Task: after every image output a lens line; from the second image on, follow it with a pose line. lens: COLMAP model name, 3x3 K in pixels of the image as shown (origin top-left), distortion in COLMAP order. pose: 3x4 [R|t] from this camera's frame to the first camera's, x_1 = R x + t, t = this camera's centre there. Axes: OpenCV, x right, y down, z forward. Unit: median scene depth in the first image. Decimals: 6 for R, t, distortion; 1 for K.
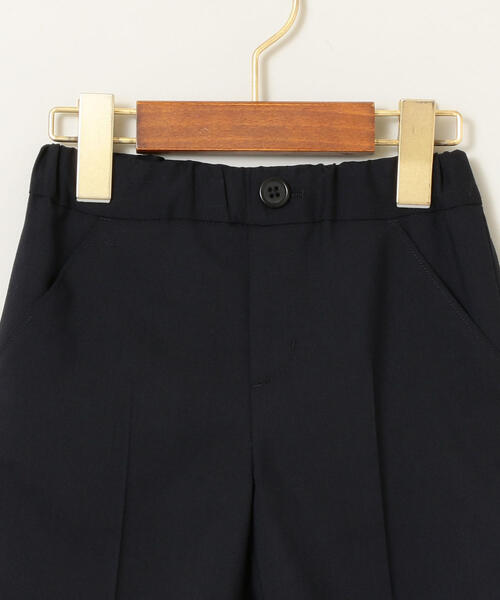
lens RADIAL K [[2406.9, 0, 249.5], [0, 2406.9, 299.0], [0, 0, 1]] dist [0.001388, 0.000000]
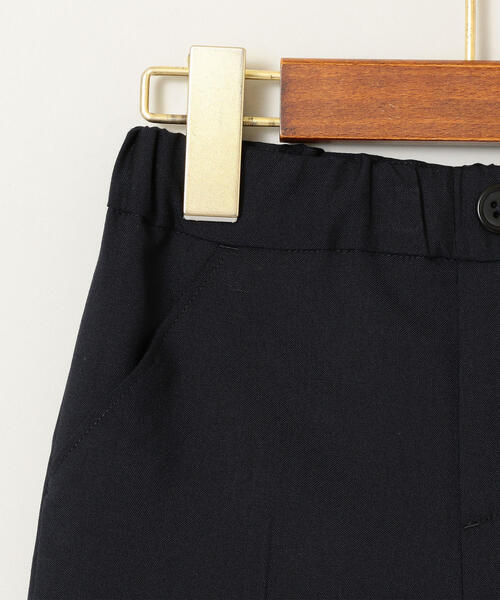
lens RADIAL K [[2406.9, 0, 251.8], [0, 2406.9, 301.7], [0, 0, 1]] dist [0.001388, 0.000000]
pose [[0.998634, 0.013738, -0.050409, -0.022099], [-0.011560, 0.998998, 0.043247, -0.046208], [0.050953, -0.042605, 0.997792, 0.372899]]
